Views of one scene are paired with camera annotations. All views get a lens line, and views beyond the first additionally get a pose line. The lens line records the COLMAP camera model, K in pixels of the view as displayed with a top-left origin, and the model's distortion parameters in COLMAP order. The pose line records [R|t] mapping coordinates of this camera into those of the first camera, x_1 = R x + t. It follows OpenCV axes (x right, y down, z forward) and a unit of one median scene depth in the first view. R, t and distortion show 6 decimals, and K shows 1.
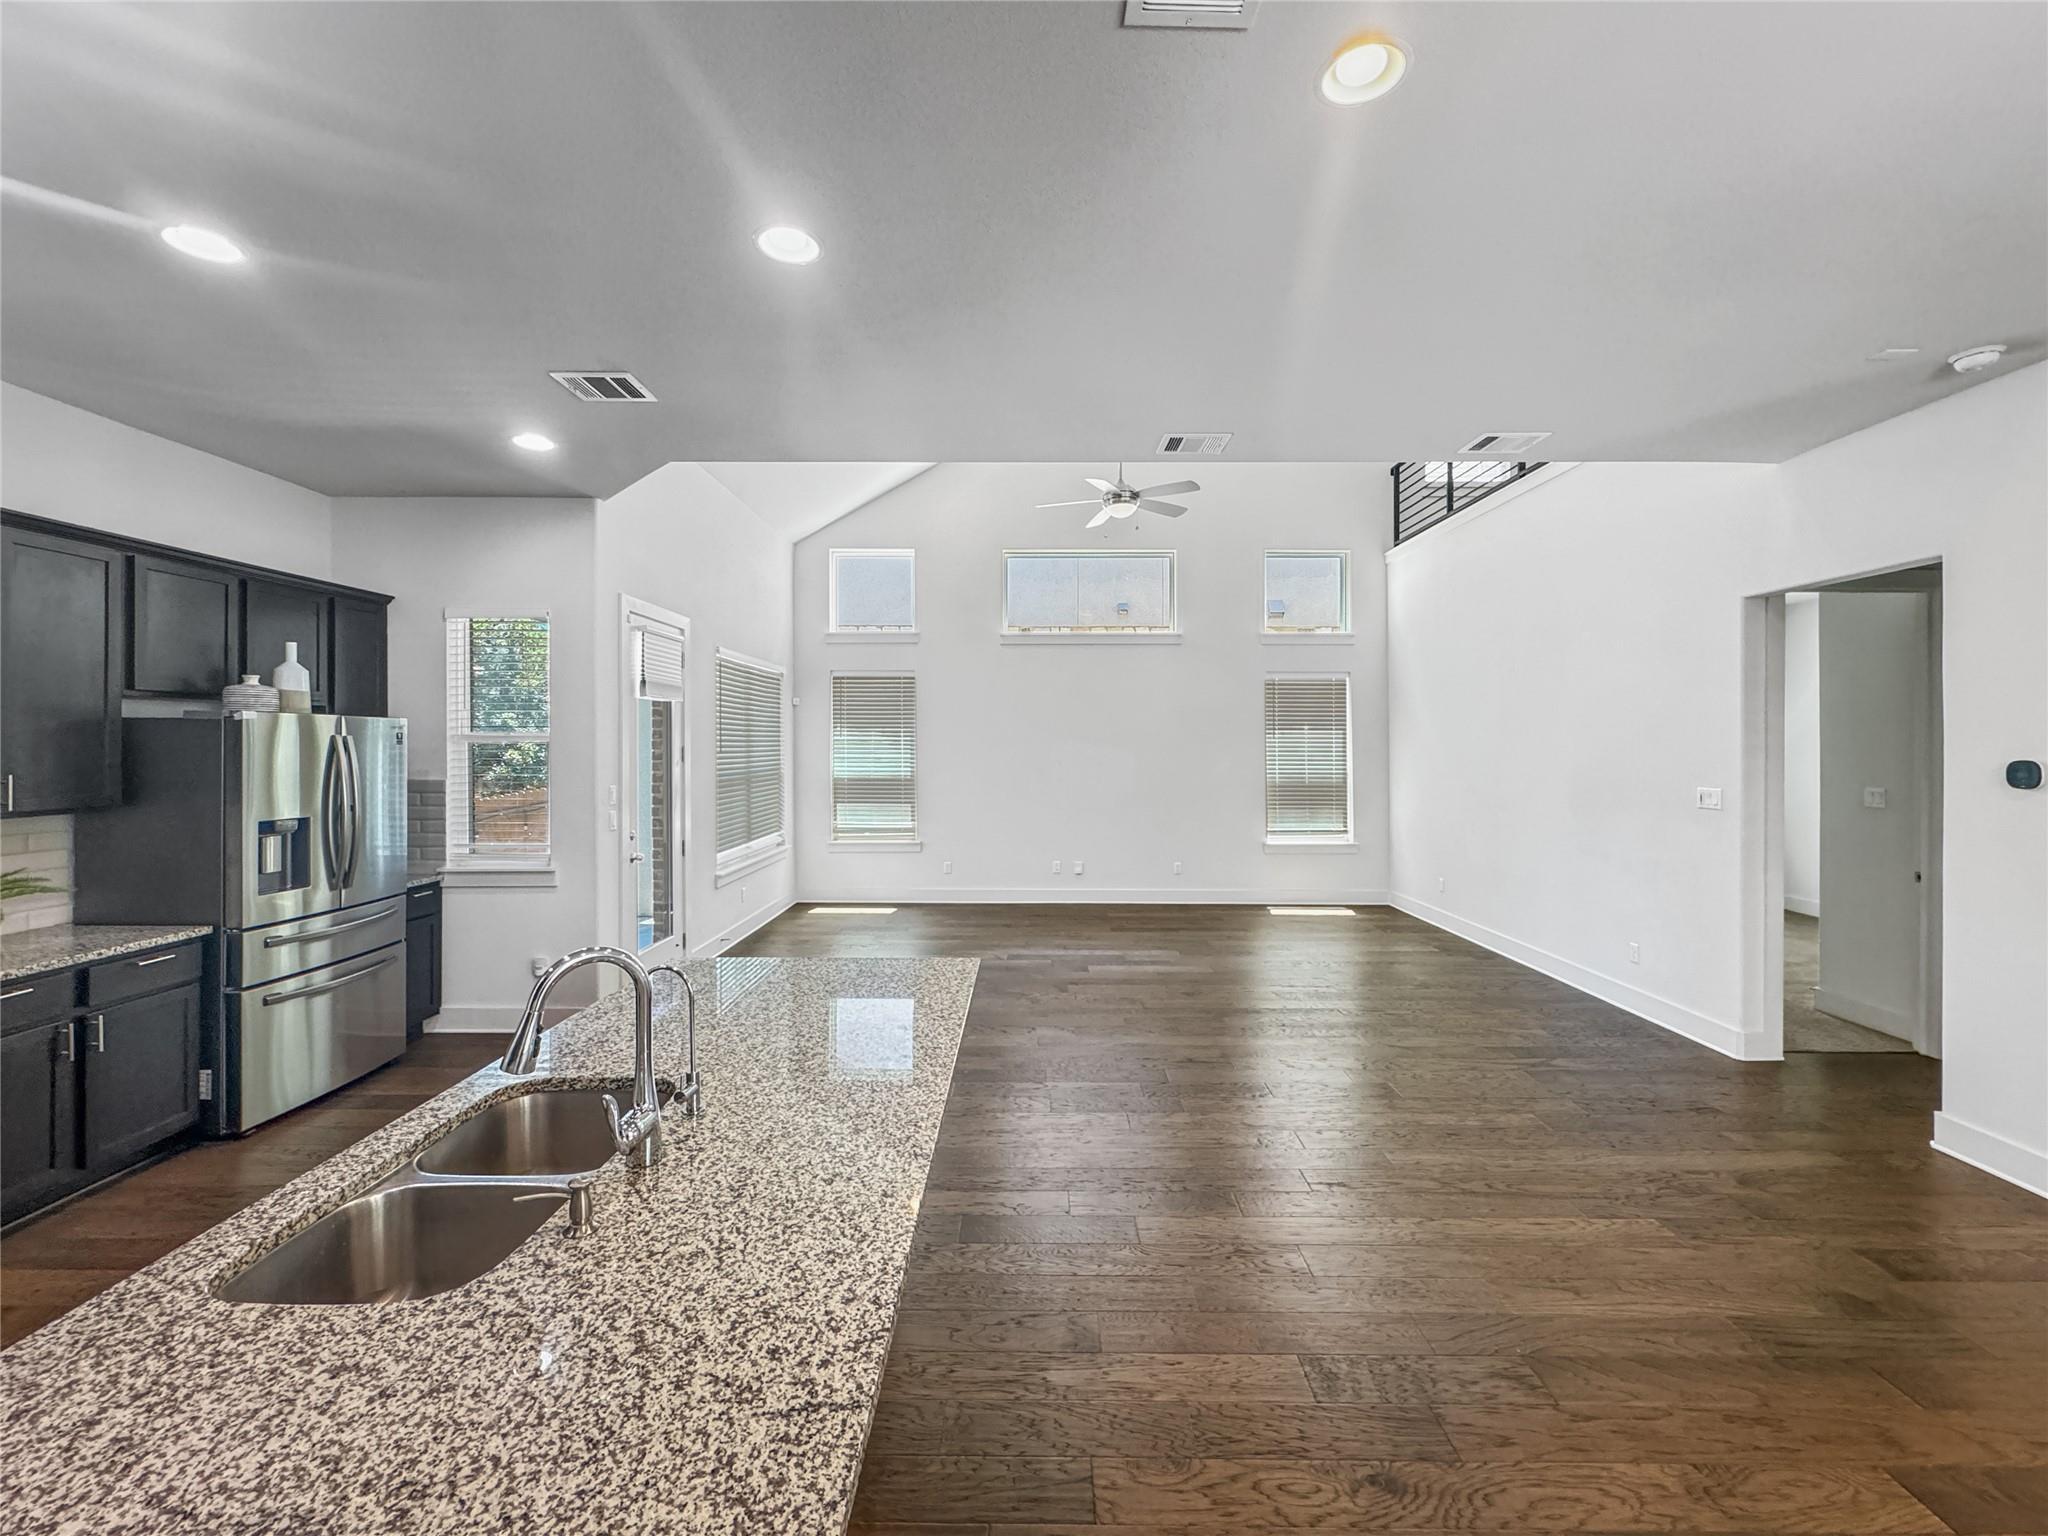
lens RADIAL K [[839.0, 0, 1024.2], [0, 839.0, 749.1], [0, 0, 1]] dist [-0.001833, -0.000018]
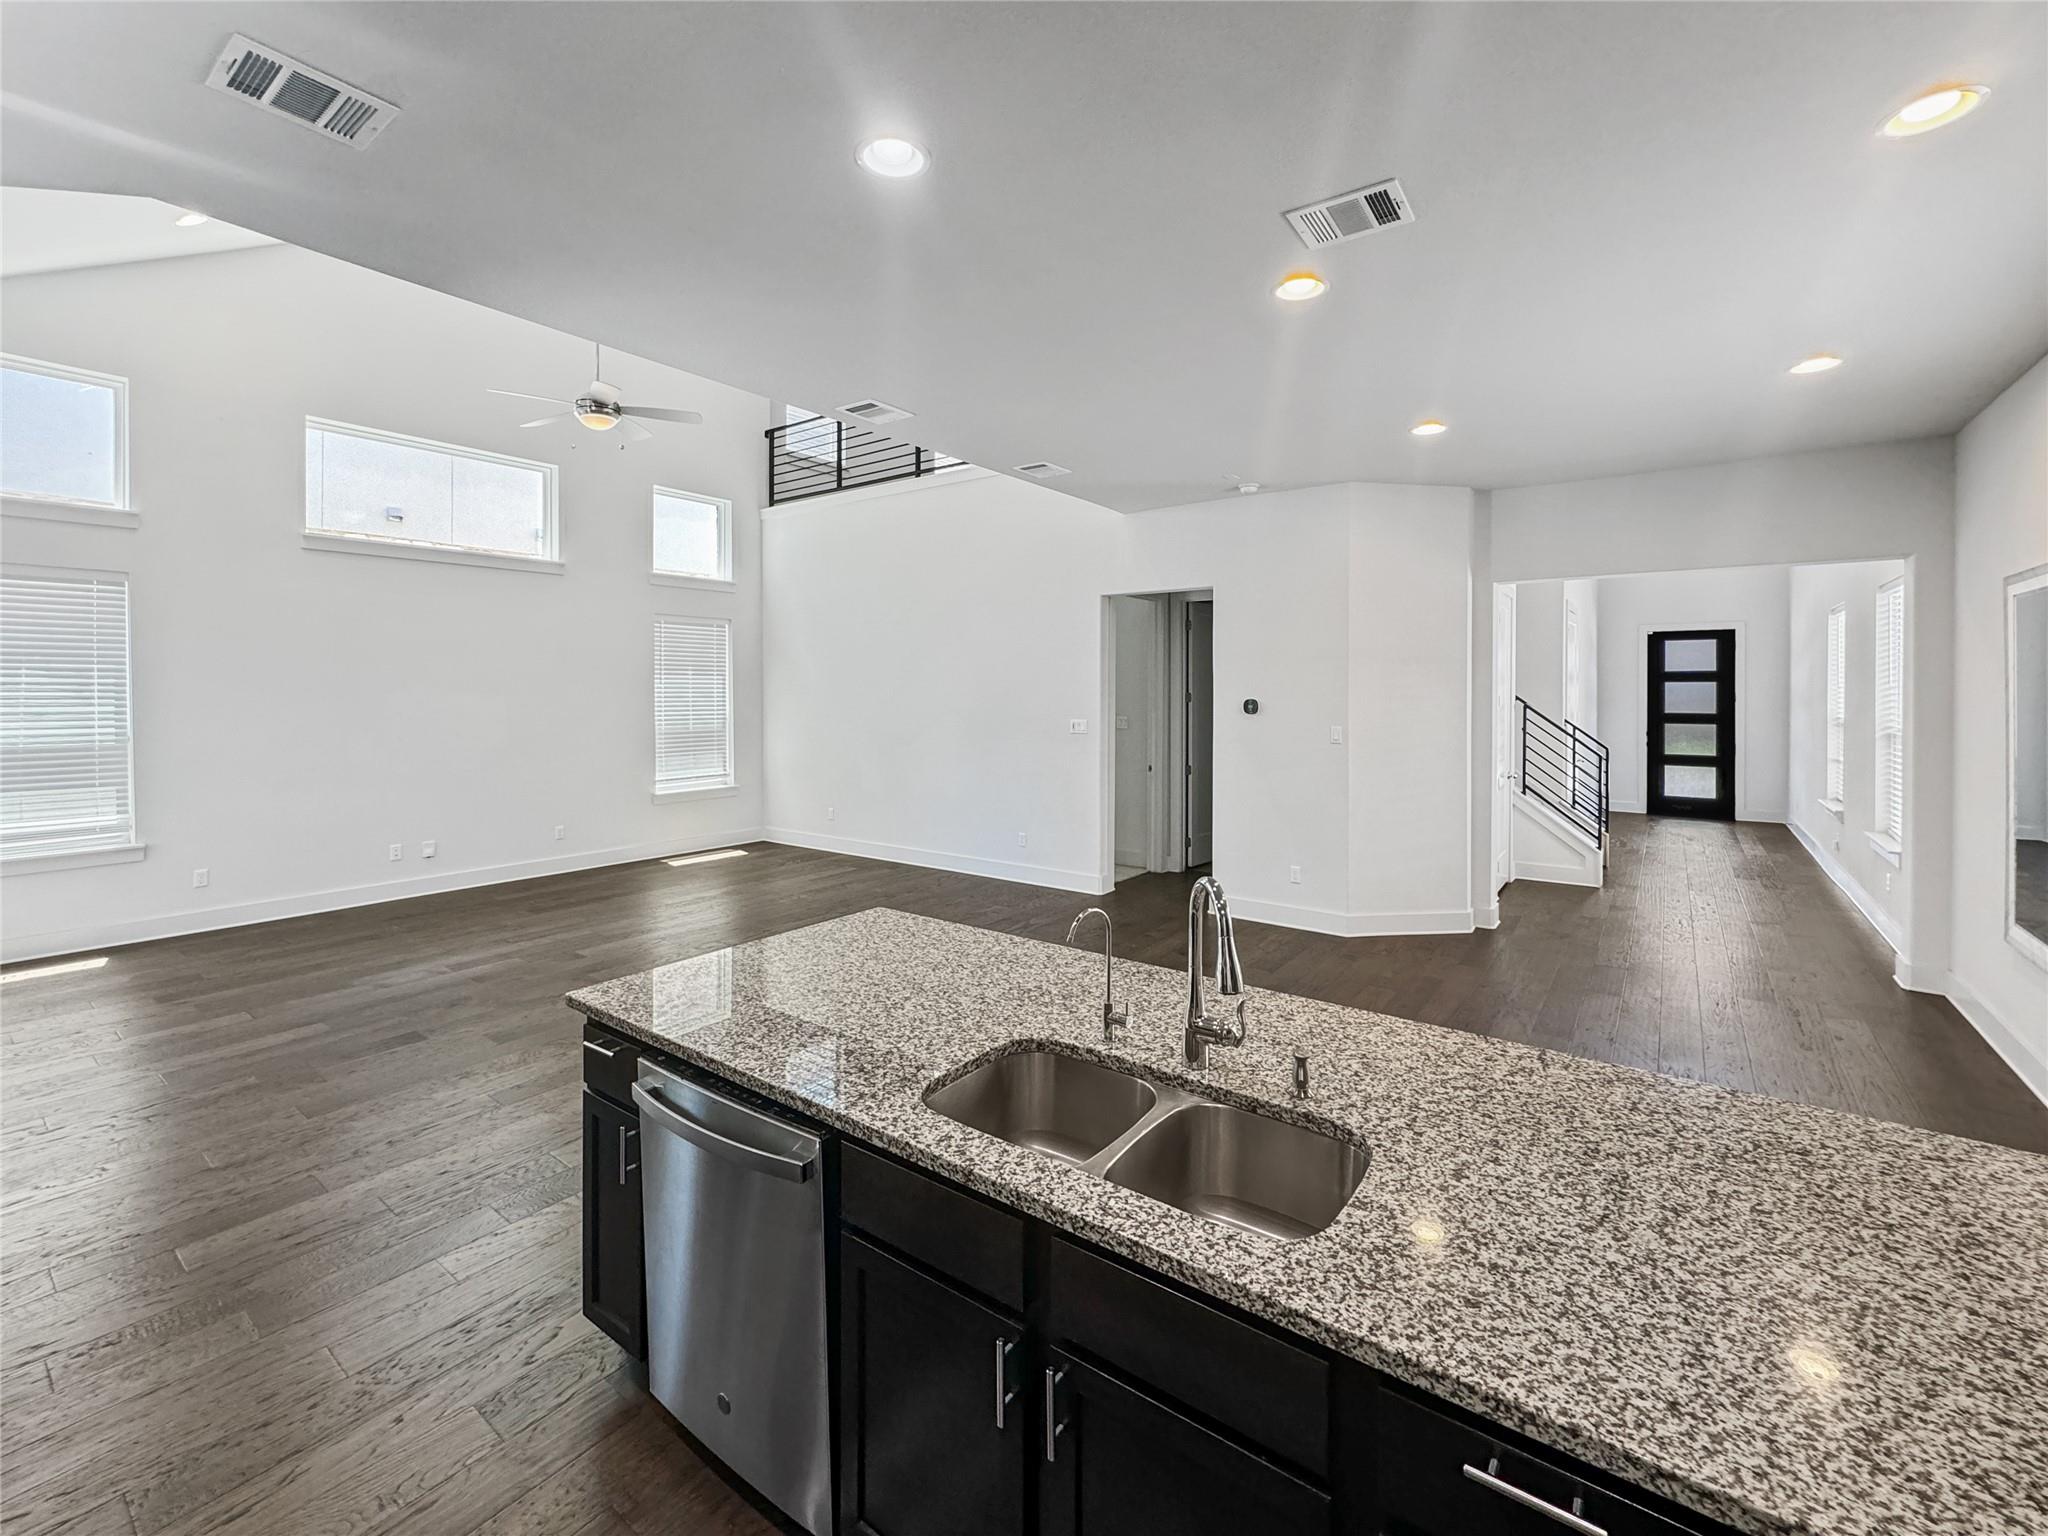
lens RADIAL K [[859.1, 0, 1031.4], [0, 859.1, 697.3], [0, 0, 1]] dist [-0.001913, 0.000160]
pose [[0.598931, -0.007856, 0.800762, -0.595935], [0.004373, 0.999969, 0.006540, -0.005076], [-0.800789, -0.000415, 0.598947, 0.190193]]
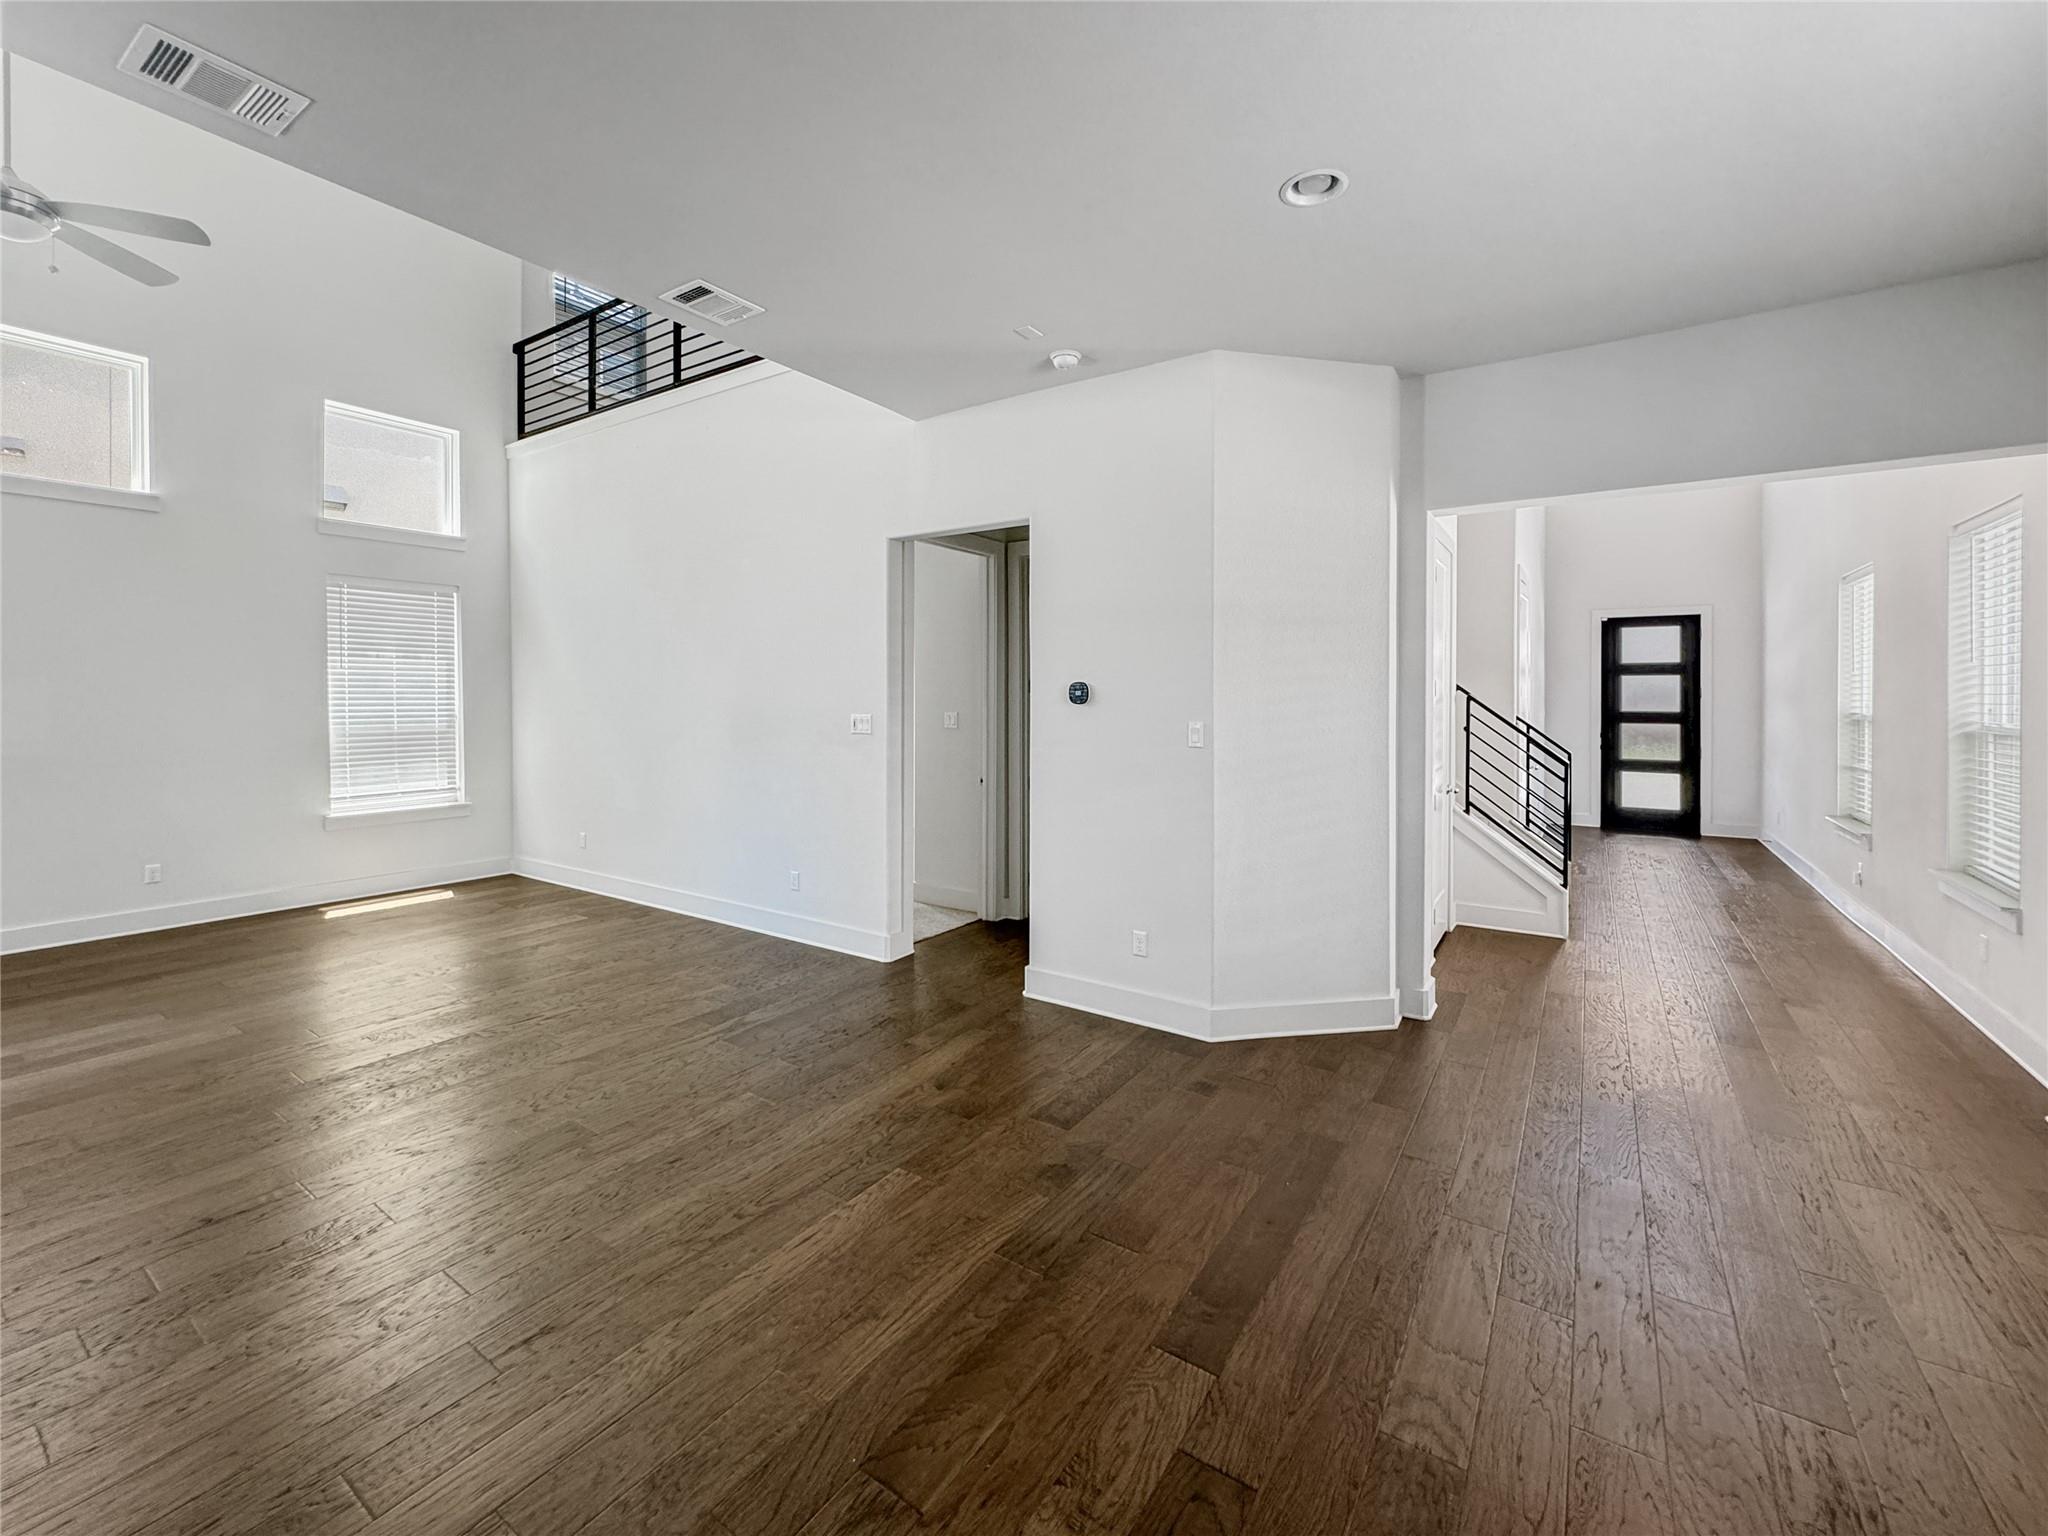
lens RADIAL K [[859.1, 0, 1031.4], [0, 859.1, 697.3], [0, 0, 1]] dist [-0.001913, 0.000160]
pose [[0.550493, -0.003233, 0.834834, 0.031159], [0.002066, 0.999995, 0.002510, 0.029199], [-0.834837, 0.000343, 0.550497, 0.281227]]
